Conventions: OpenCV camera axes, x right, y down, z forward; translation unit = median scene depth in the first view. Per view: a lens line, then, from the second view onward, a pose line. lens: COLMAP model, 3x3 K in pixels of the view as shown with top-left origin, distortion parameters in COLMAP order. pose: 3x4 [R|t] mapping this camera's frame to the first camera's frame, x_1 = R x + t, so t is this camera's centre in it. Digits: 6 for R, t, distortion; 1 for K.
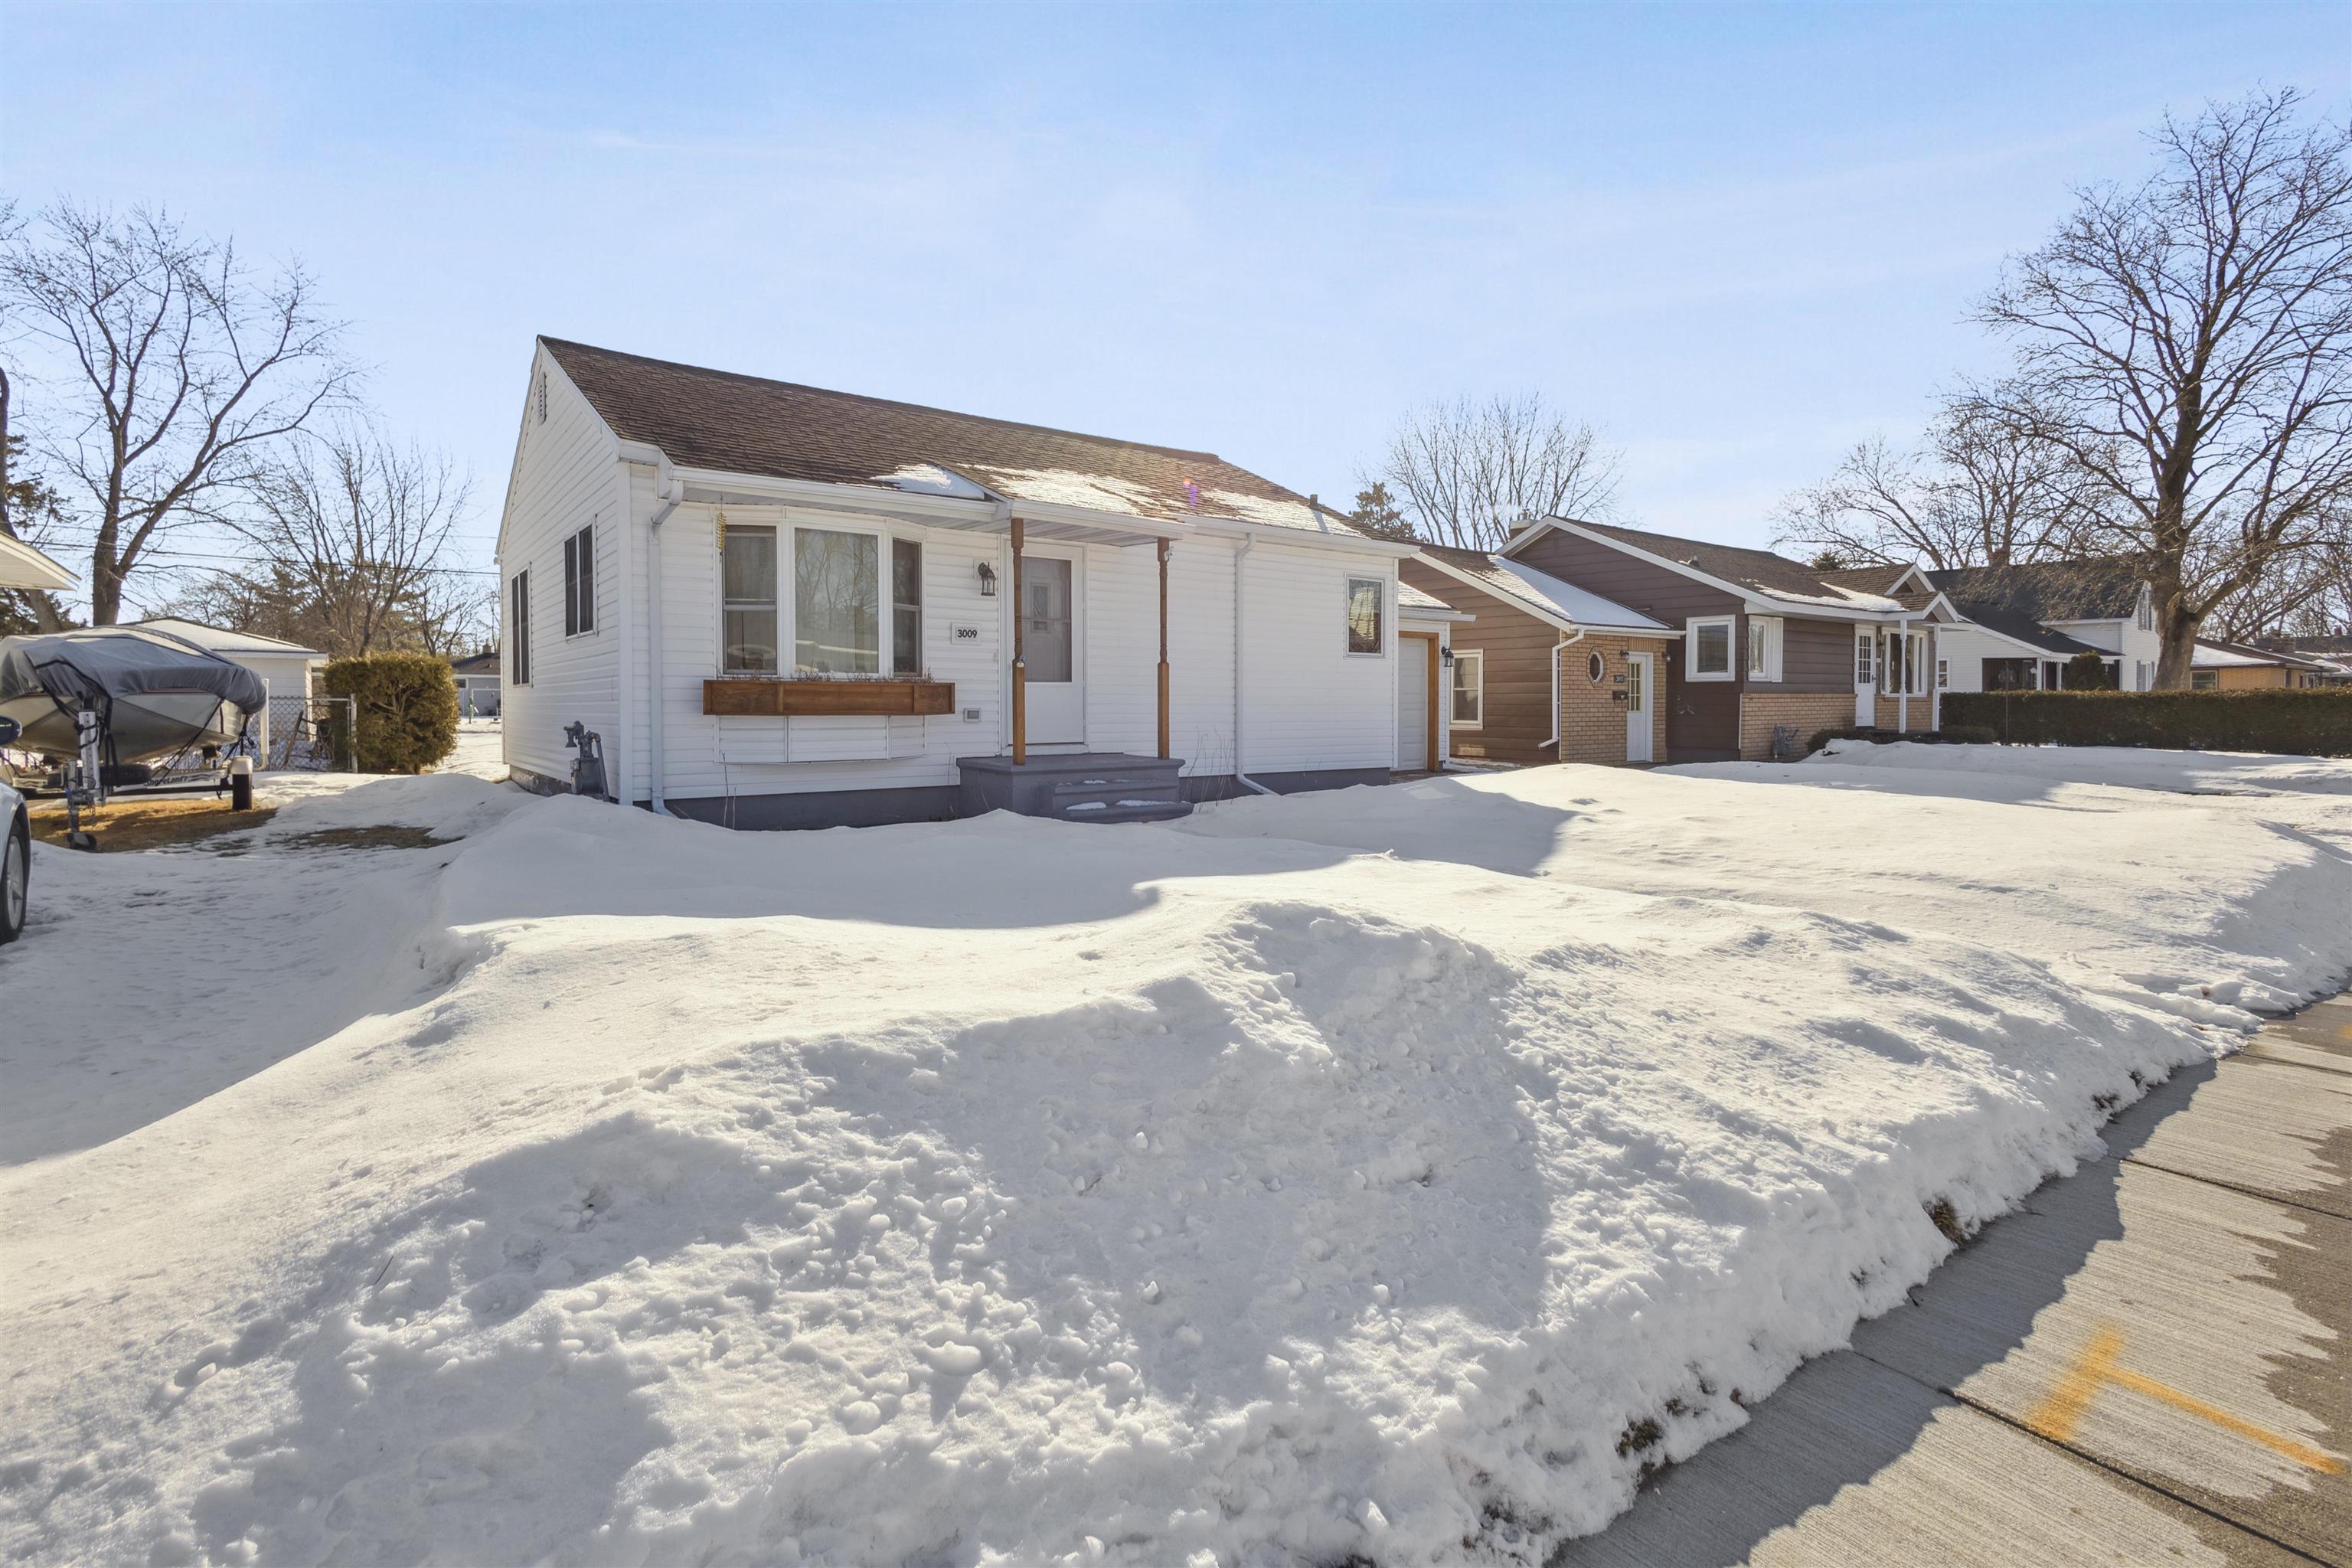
lens RADIAL K [[1095.6, 0, 1169.2], [0, 1095.6, 724.5], [0, 0, 1]] dist [0.008261, 0.000398]
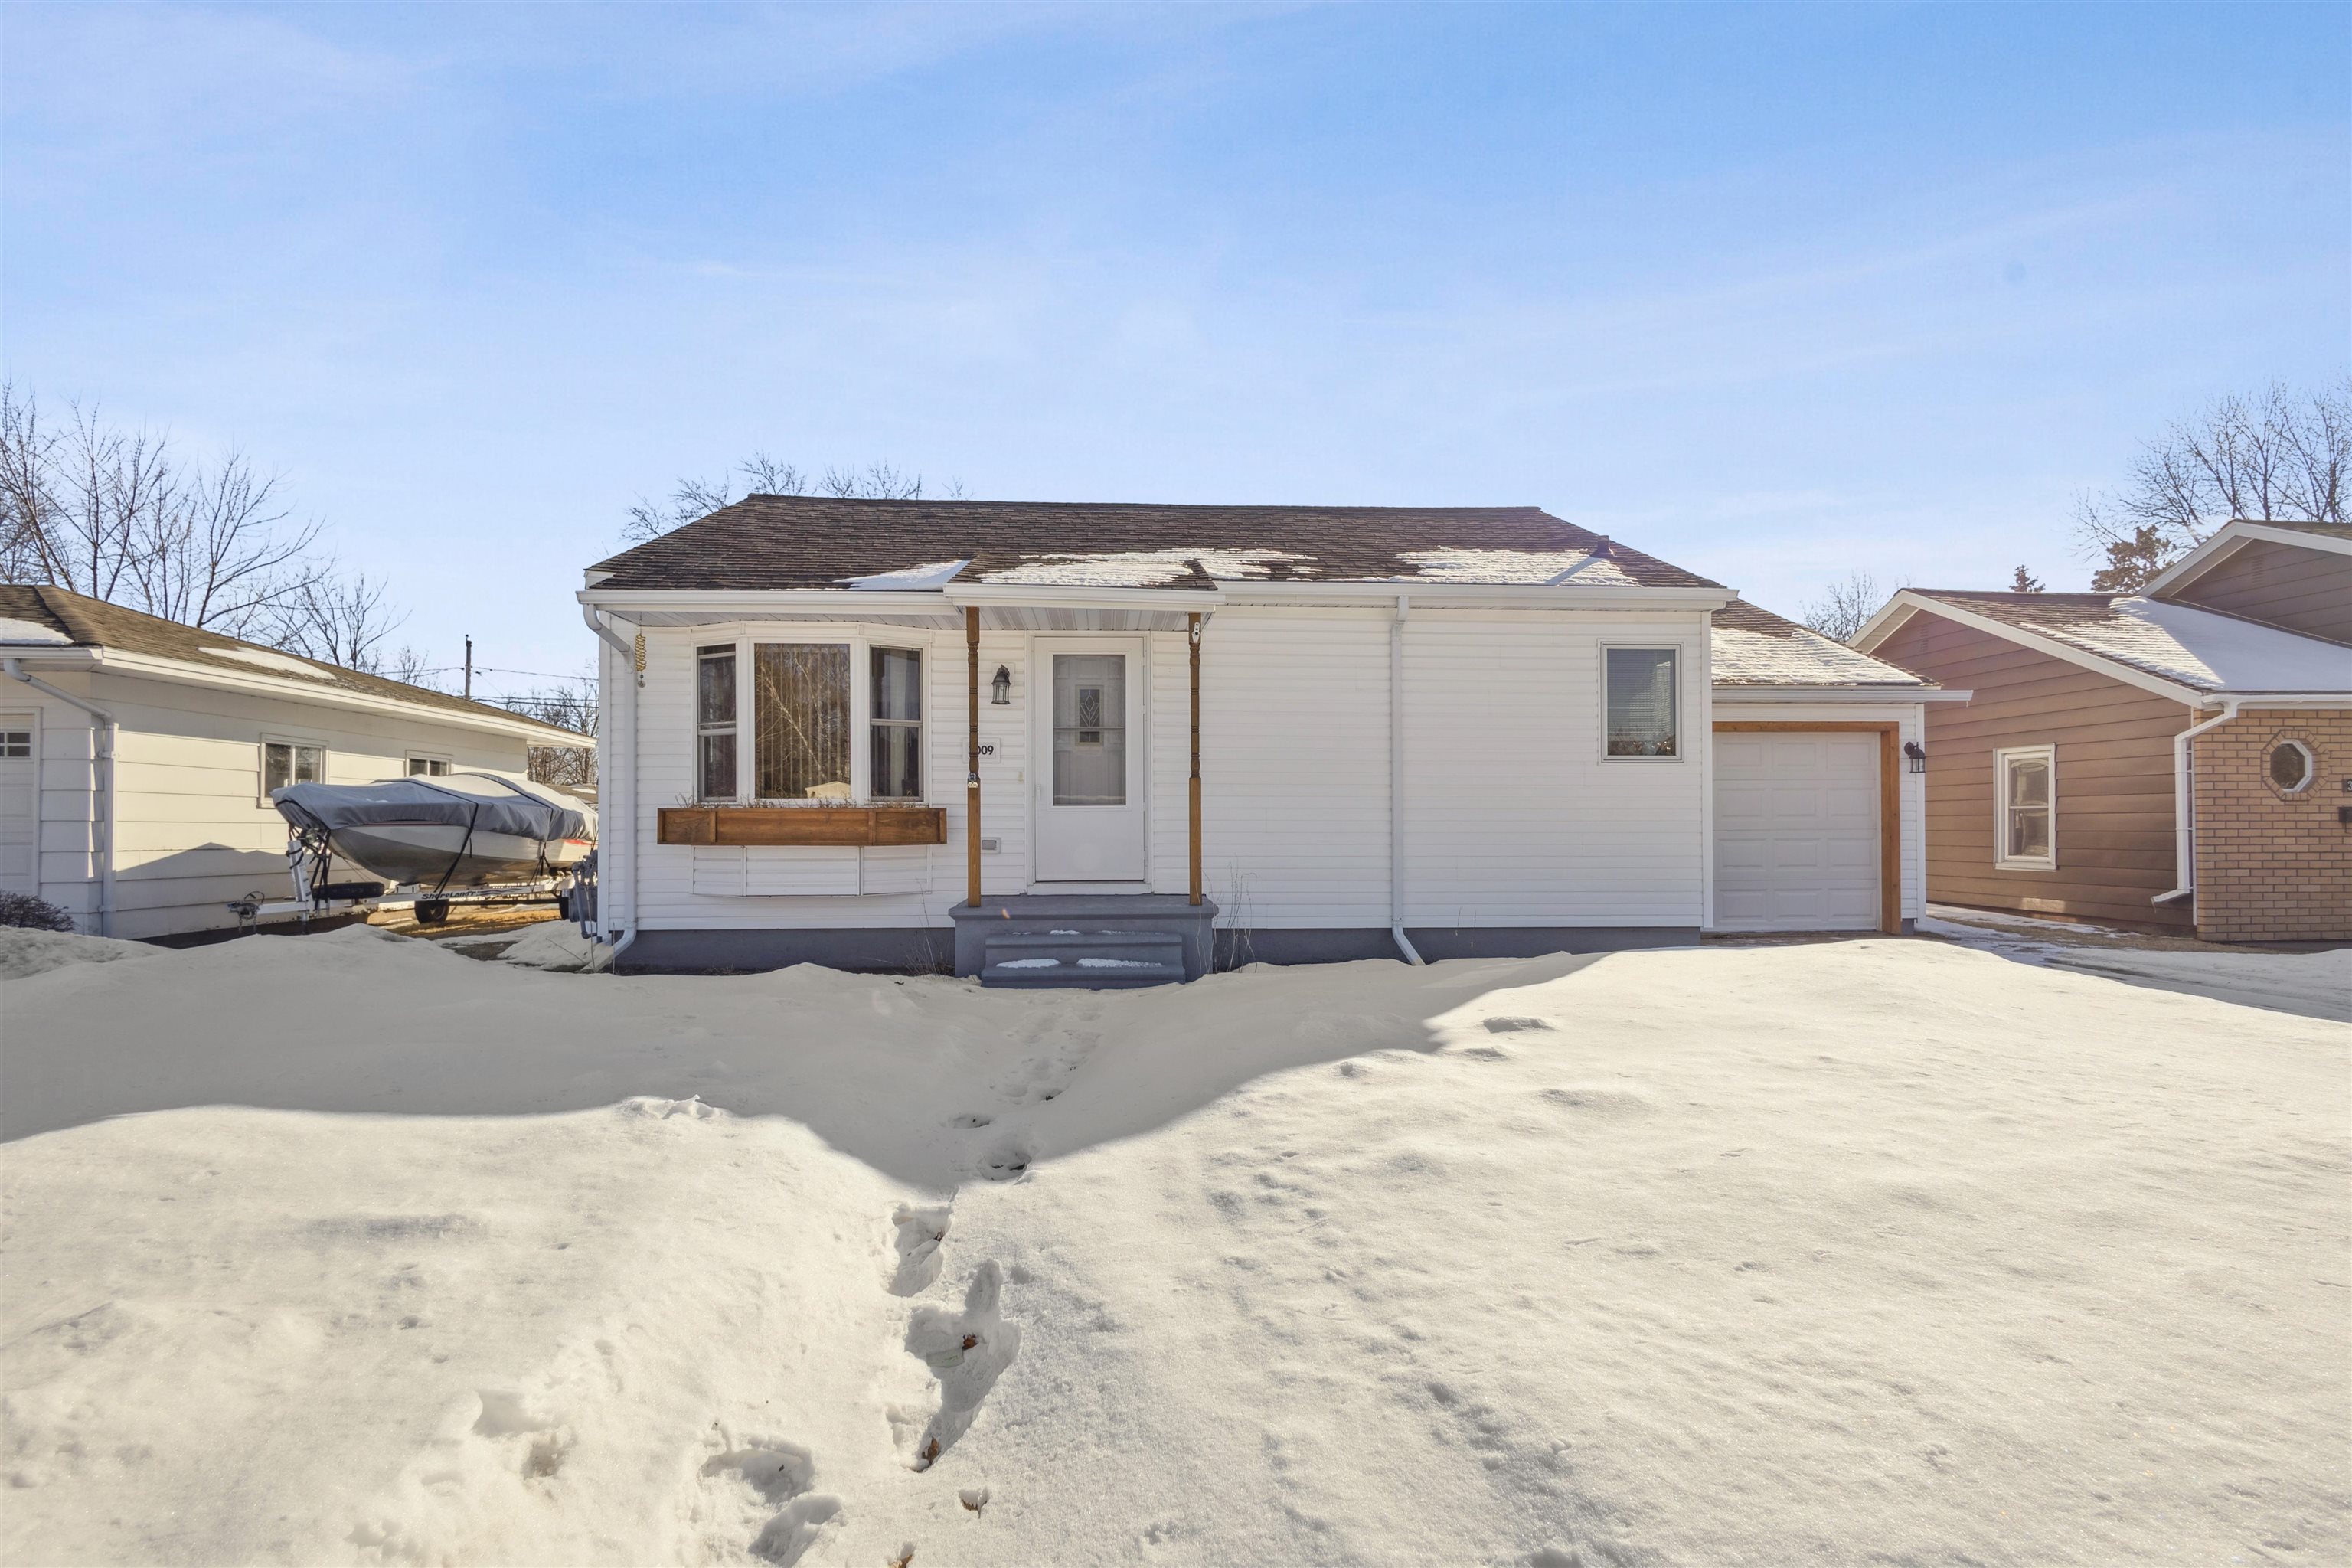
lens RADIAL K [[1089.1, 0, 1177.2], [0, 1089.1, 822.8], [0, 0, 1]] dist [0.003639, 0.000061]
pose [[0.835026, -0.006770, -0.550169, 0.391749], [-0.008320, 0.999655, -0.024928, -0.006243], [0.550148, 0.025393, 0.834681, 0.361128]]
